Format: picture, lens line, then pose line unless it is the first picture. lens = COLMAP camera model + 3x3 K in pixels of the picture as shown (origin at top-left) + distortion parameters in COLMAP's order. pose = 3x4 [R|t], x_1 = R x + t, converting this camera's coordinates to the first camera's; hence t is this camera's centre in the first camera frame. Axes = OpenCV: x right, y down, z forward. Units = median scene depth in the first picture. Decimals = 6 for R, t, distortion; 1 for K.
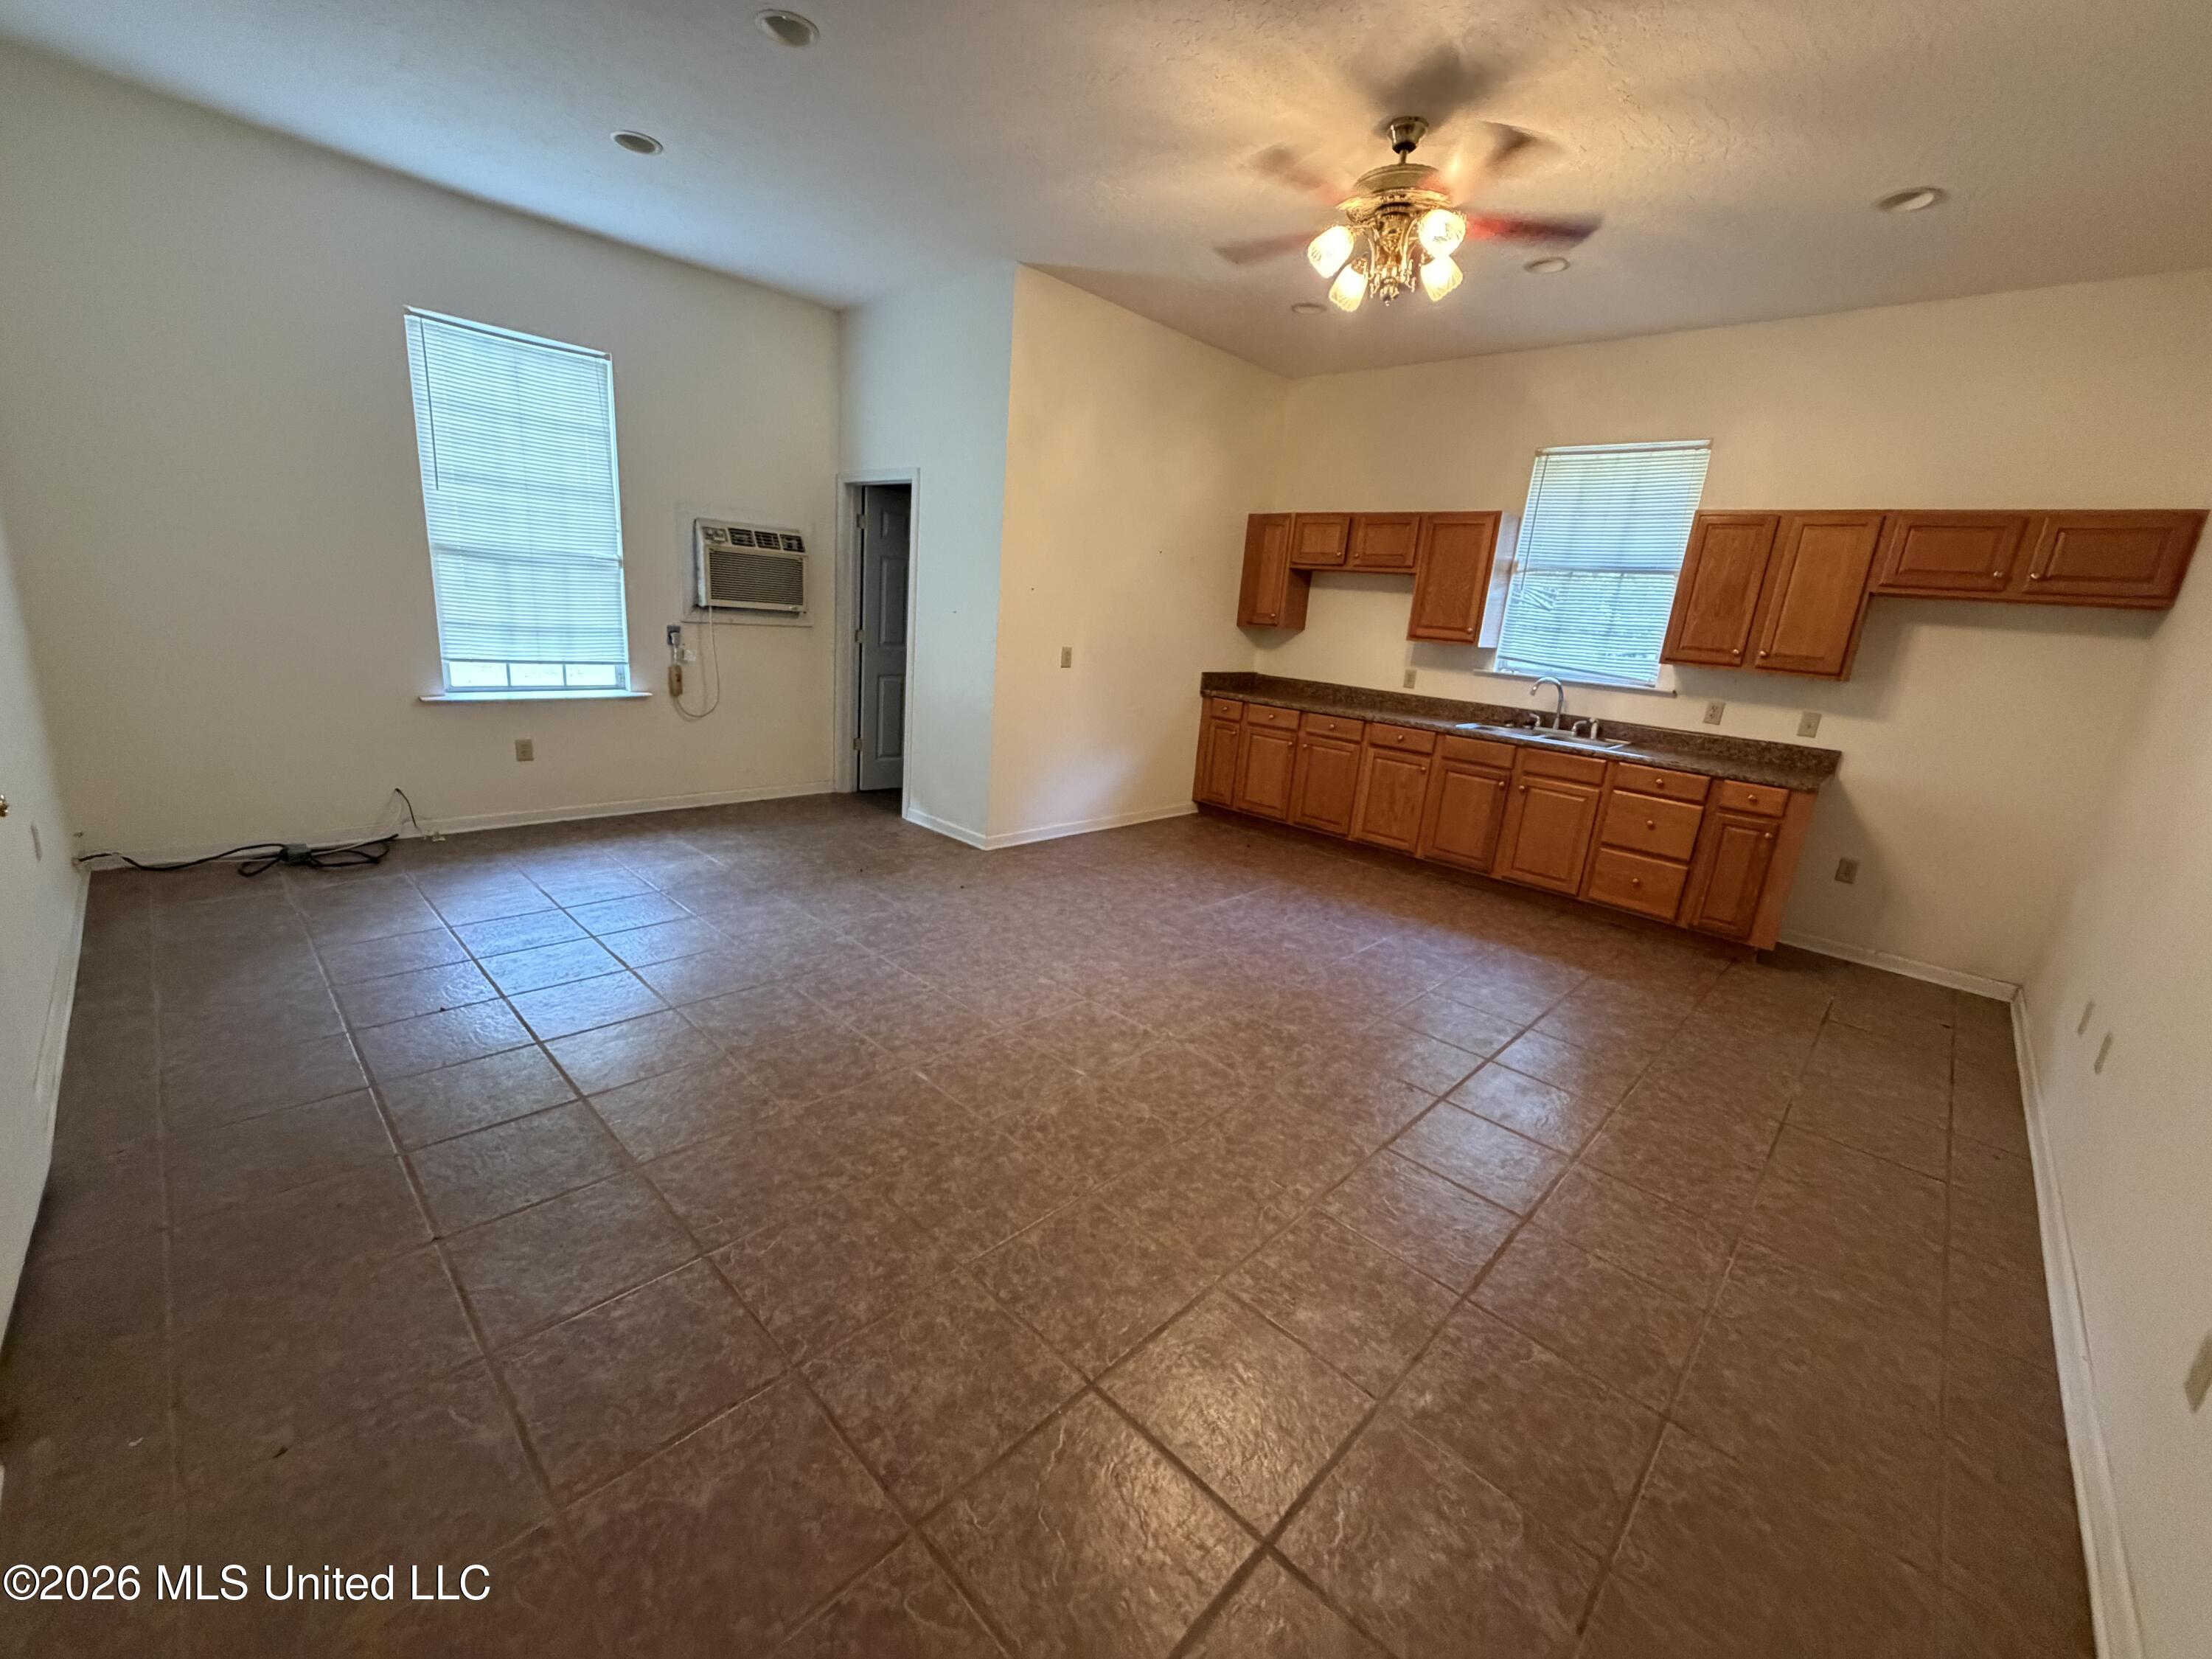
lens RADIAL K [[884.9, 0, 1101.3], [0, 884.9, 830.7], [0, 0, 1]] dist [-0.000132, 0.000575]
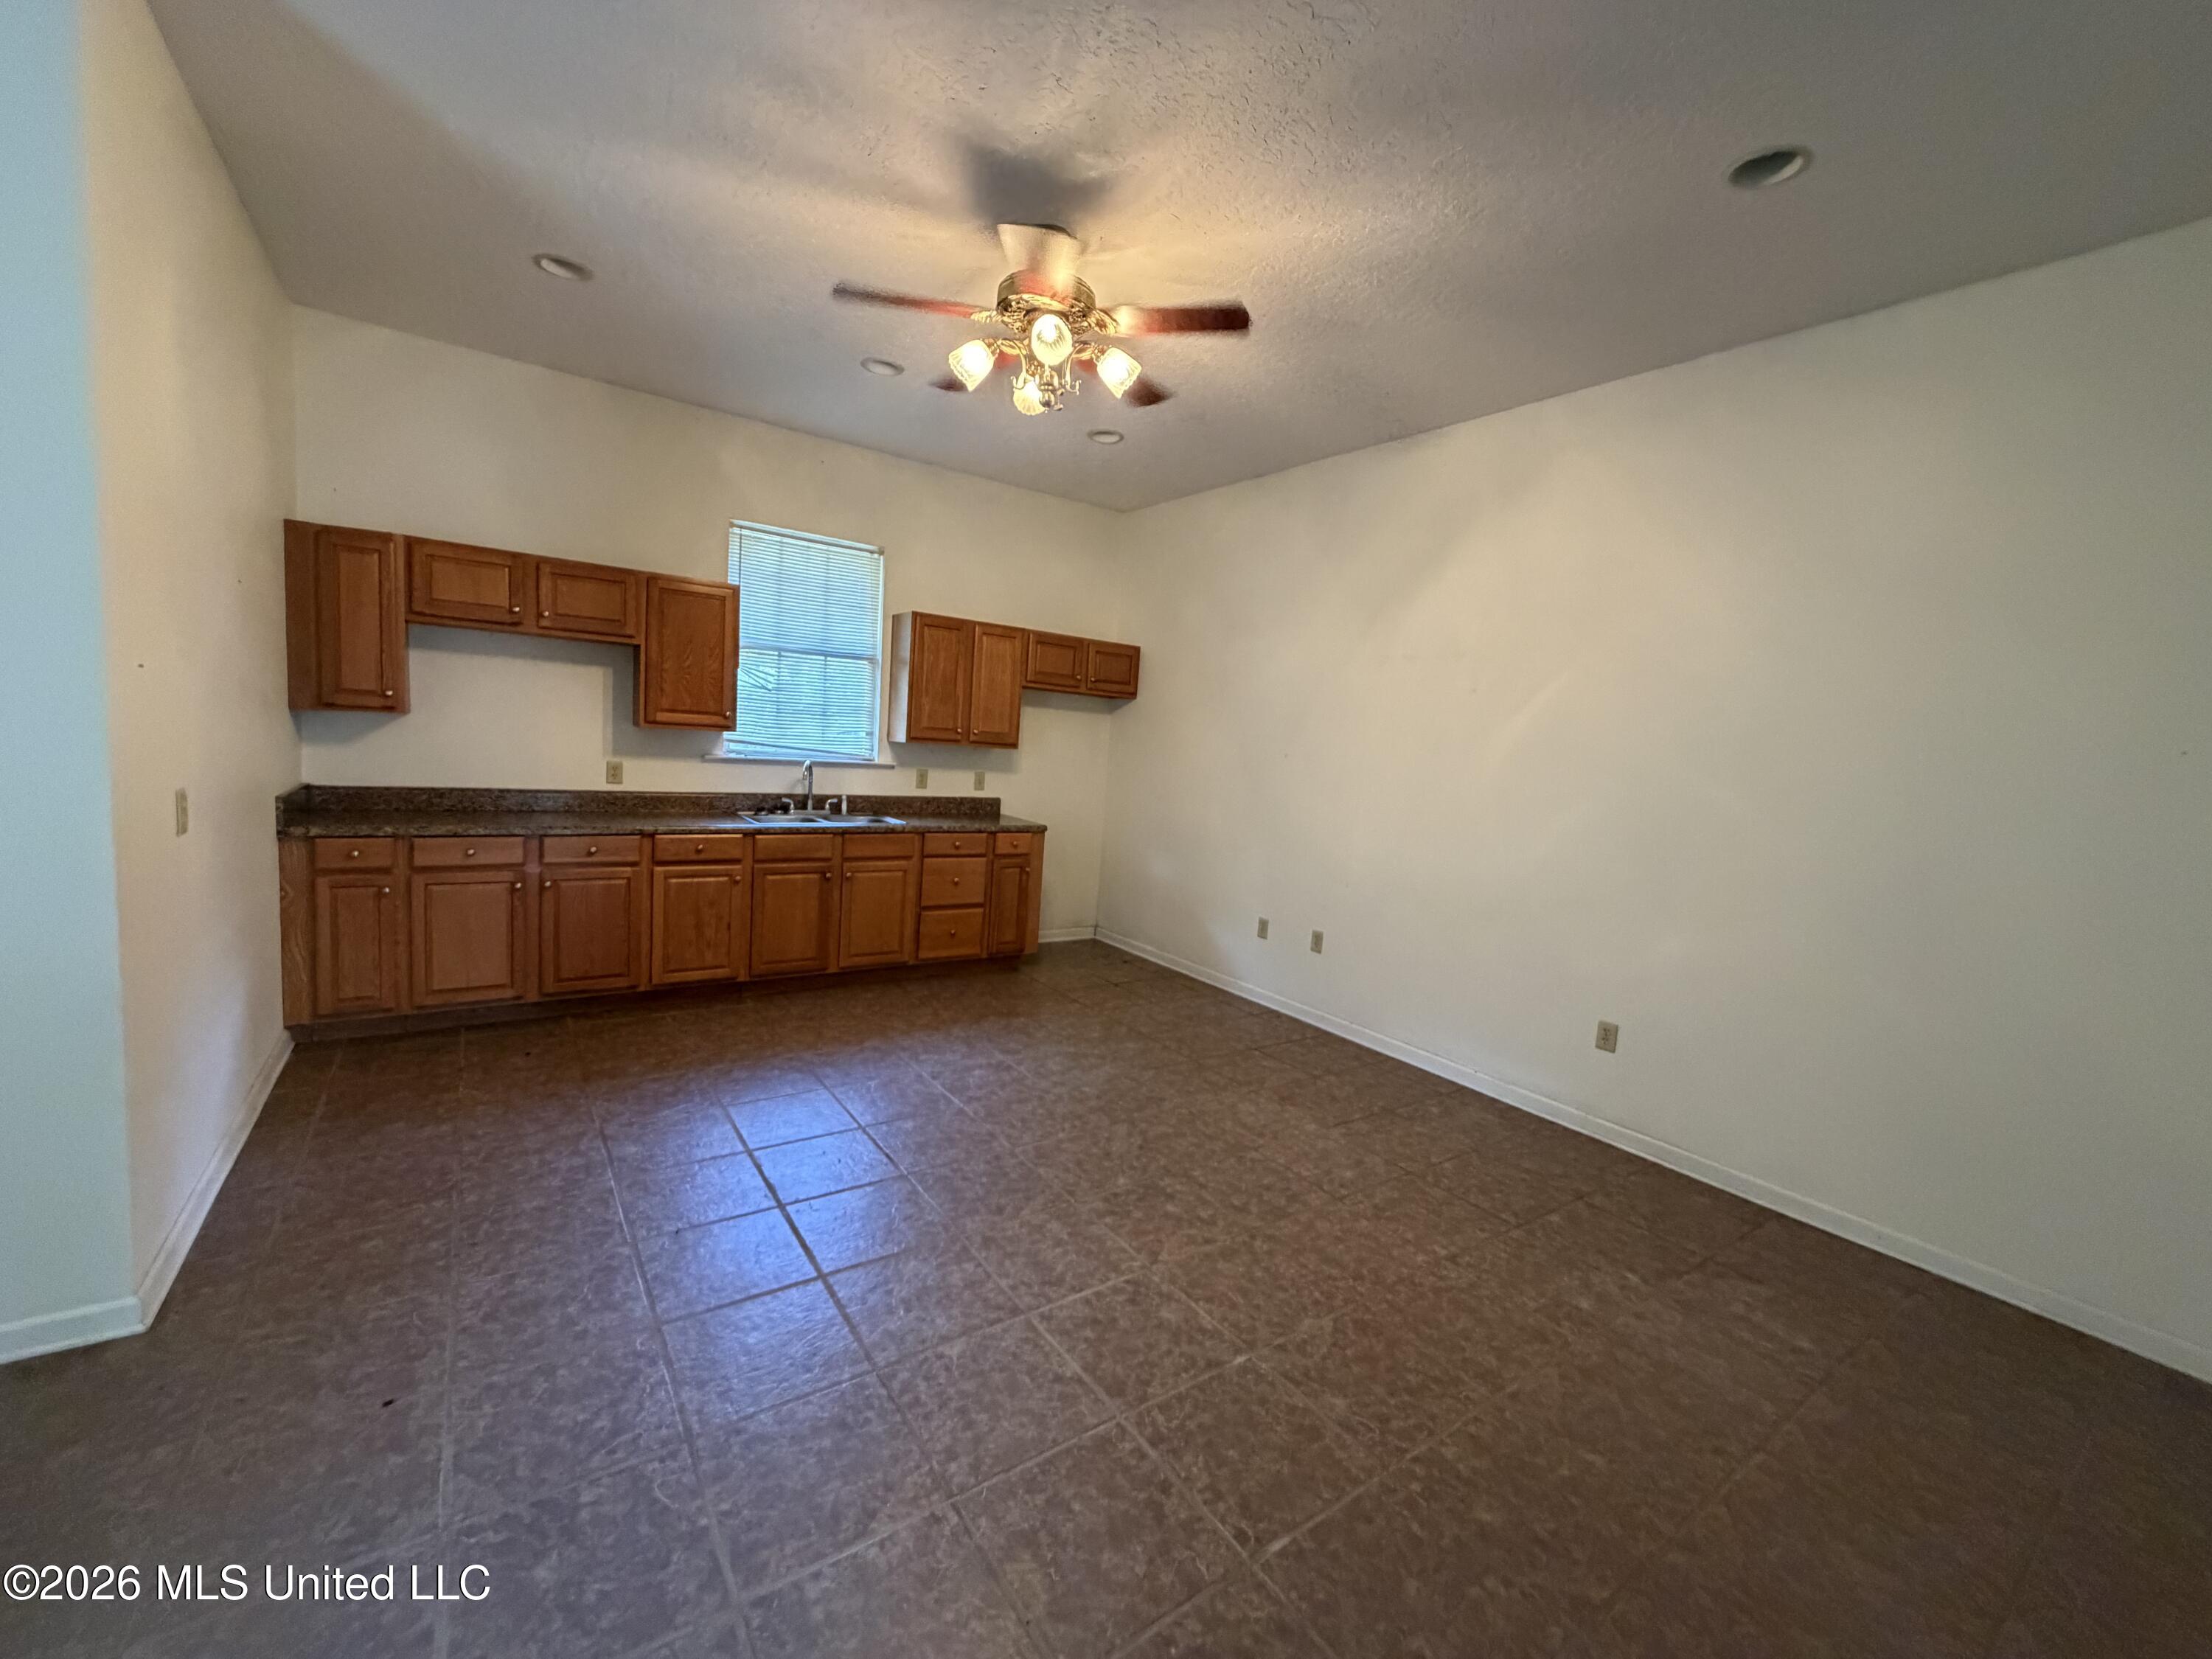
lens RADIAL K [[883.5, 0, 1101.9], [0, 883.5, 831.1], [0, 0, 1]] dist [0.000083, 0.000471]
pose [[0.193960, -0.168367, 0.966453, -0.427712], [0.192651, 0.972516, 0.130760, -0.177337], [-0.961907, 0.160826, 0.221065, 0.528370]]
